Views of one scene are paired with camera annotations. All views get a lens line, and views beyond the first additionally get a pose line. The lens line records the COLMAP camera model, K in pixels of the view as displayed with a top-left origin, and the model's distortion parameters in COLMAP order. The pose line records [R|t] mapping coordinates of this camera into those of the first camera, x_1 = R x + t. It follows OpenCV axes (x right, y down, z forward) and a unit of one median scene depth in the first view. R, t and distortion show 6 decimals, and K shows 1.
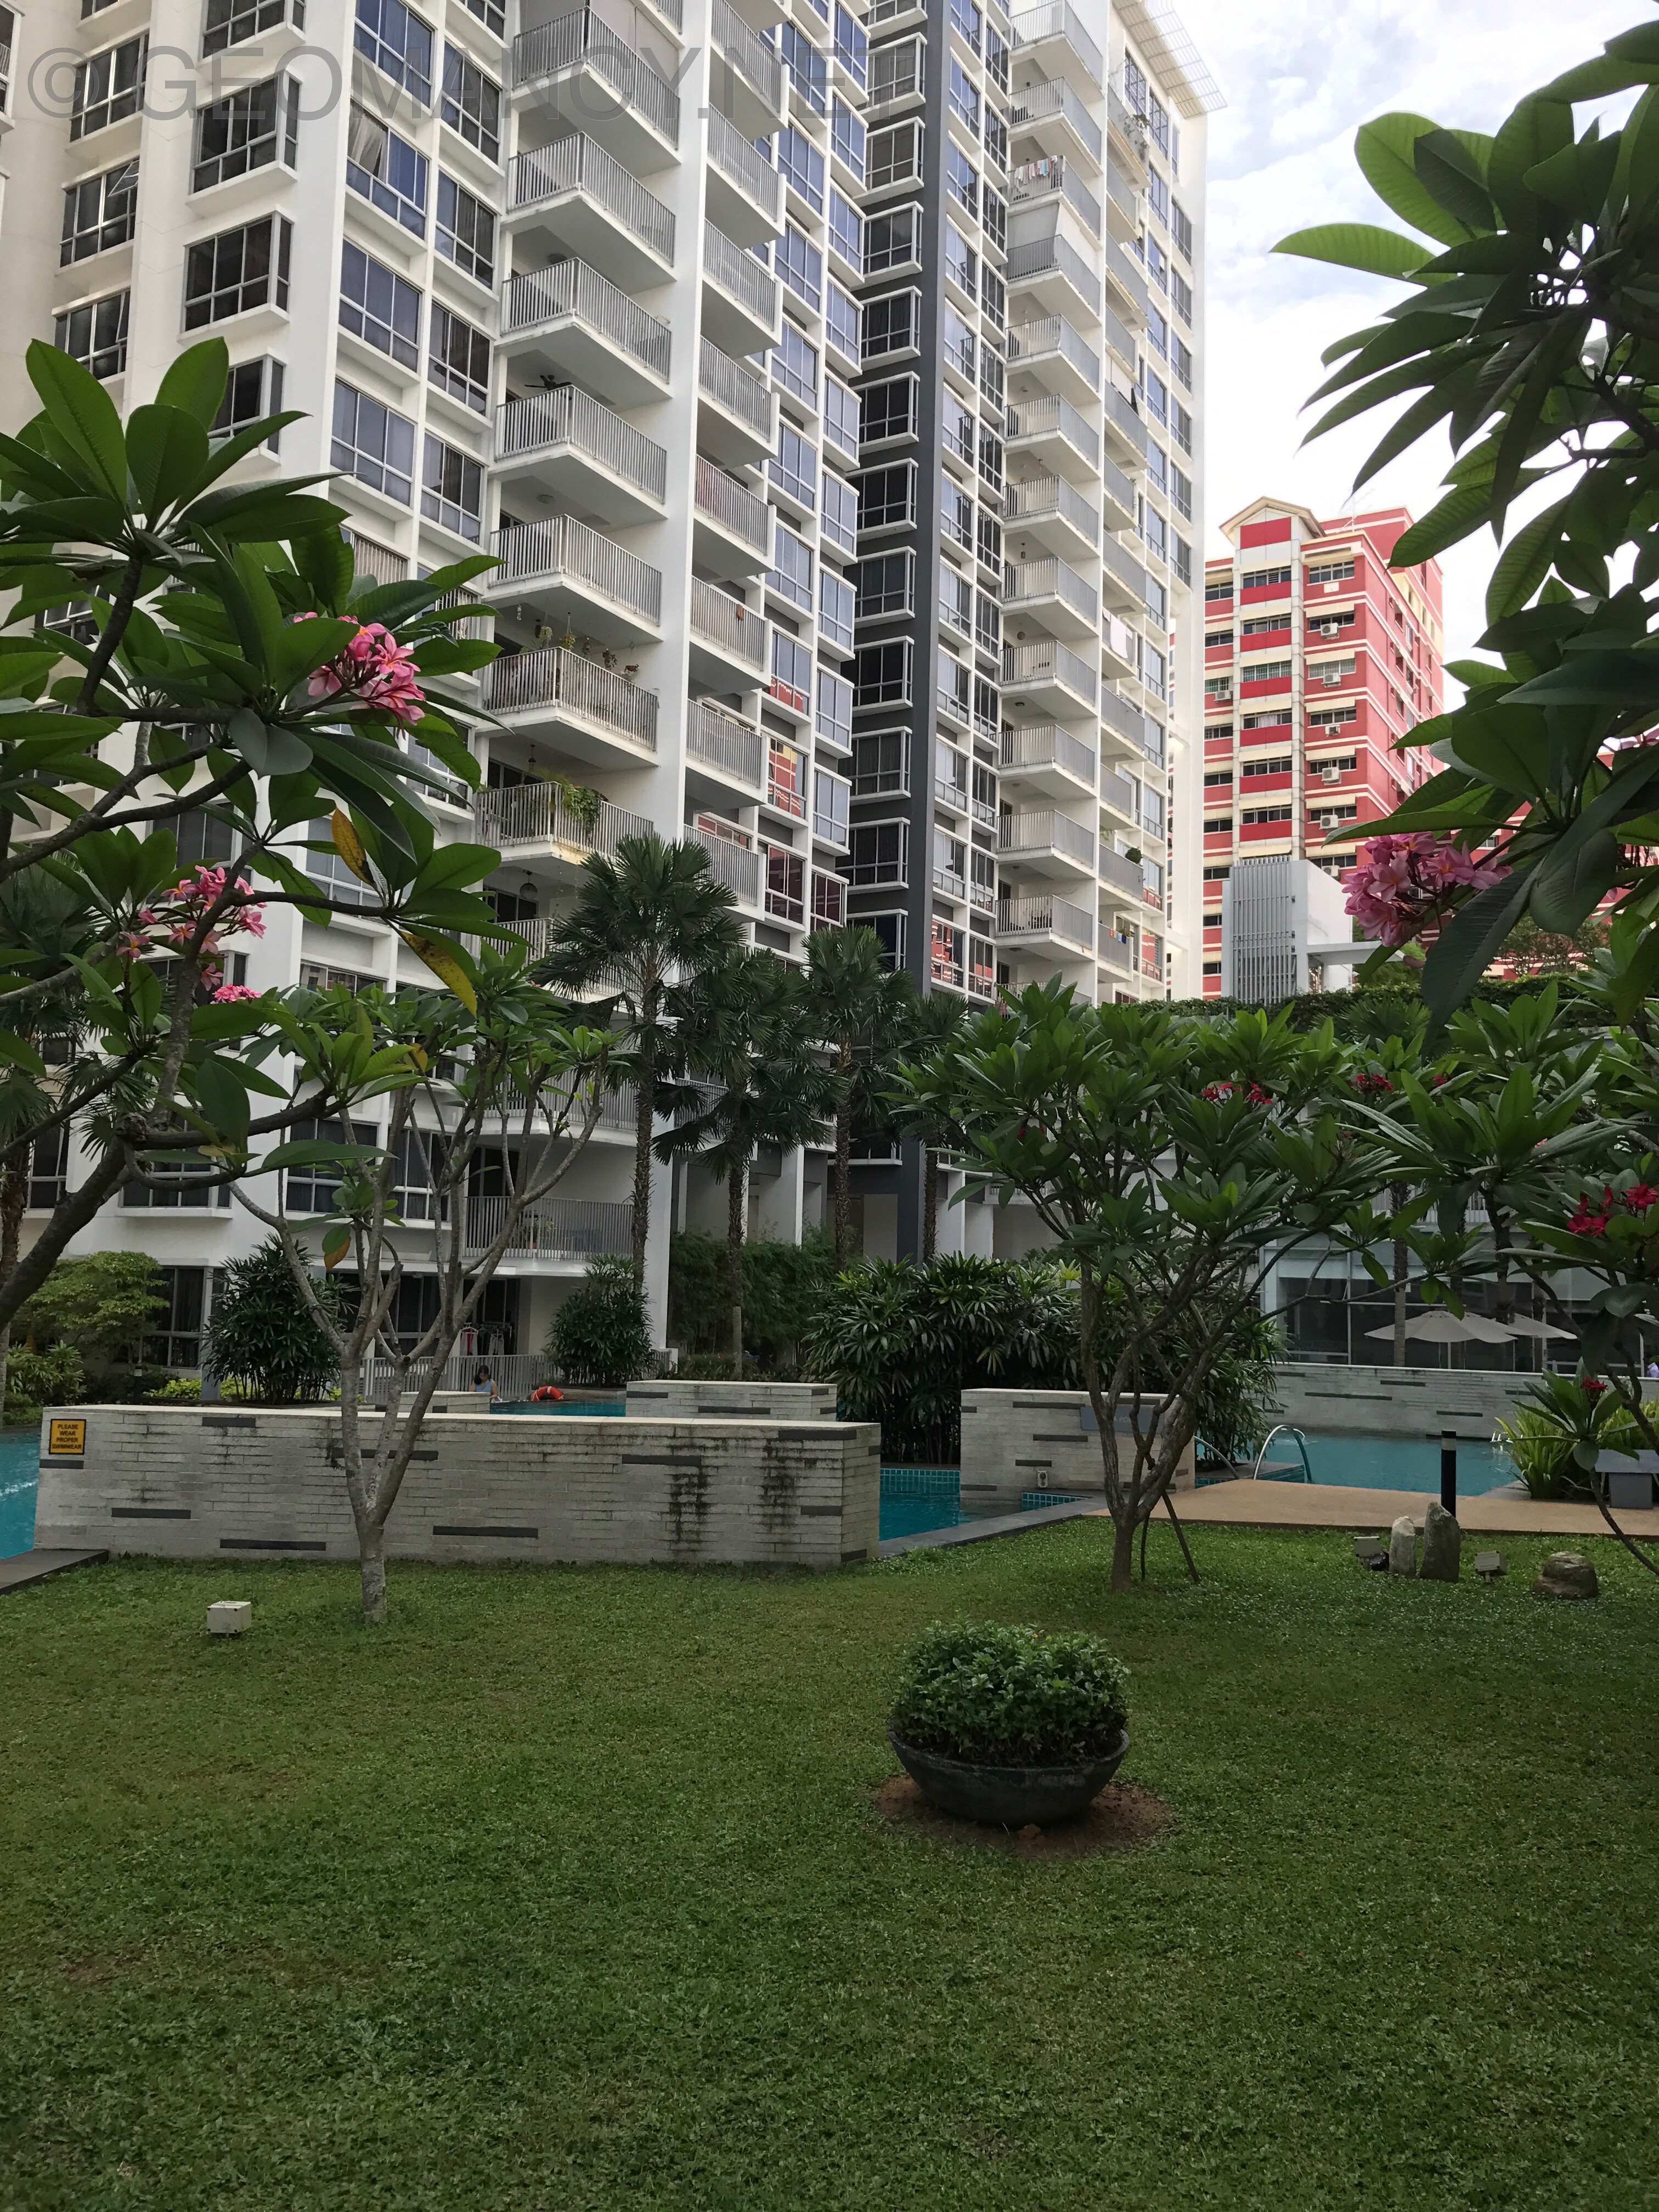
lens RADIAL K [[1794.9, 0, 829.3], [0, 1794.9, 1103.4], [0, 0, 1]] dist [0.002492, 0.019616]
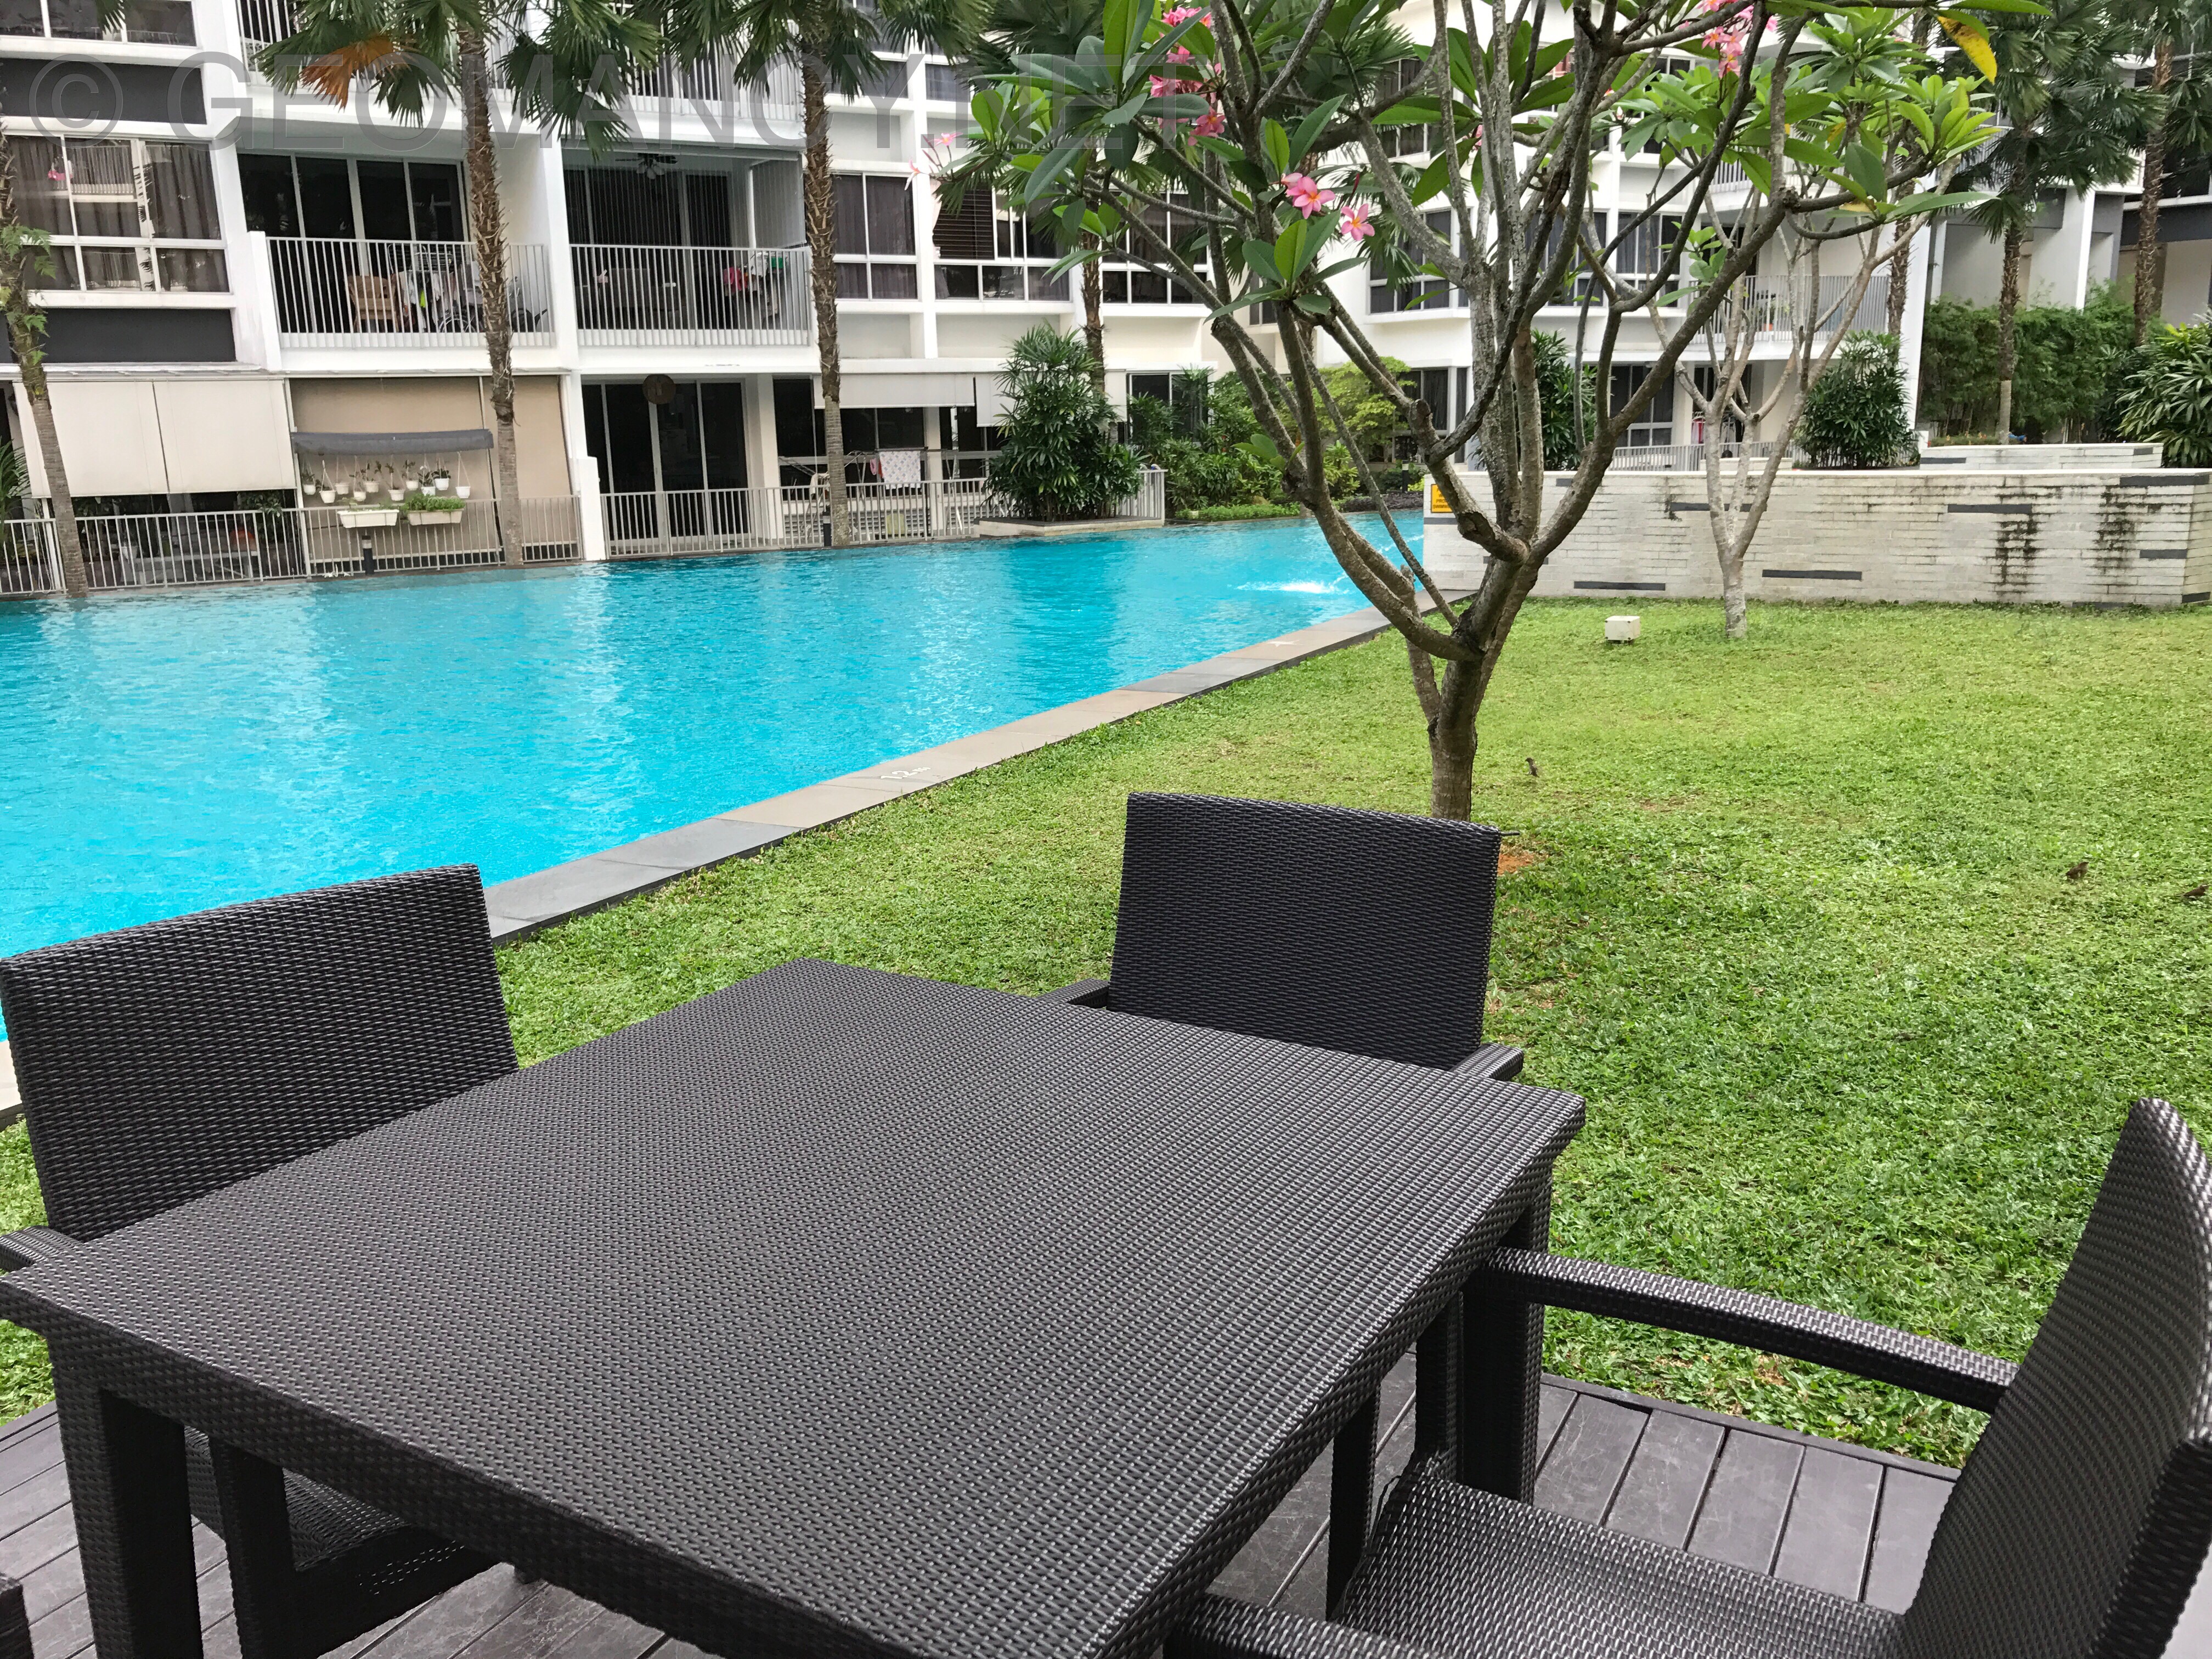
lens RADIAL K [[1794.9, 0, 1100.3], [0, 1794.9, 834.1], [0, 0, 1]] dist [0.002492, 0.019616]
pose [[0.882197, 0.067910, -0.465957, -0.048844], [0.093223, 0.944771, 0.314193, -0.002163], [0.461560, -0.320618, 0.827144, -0.181768]]
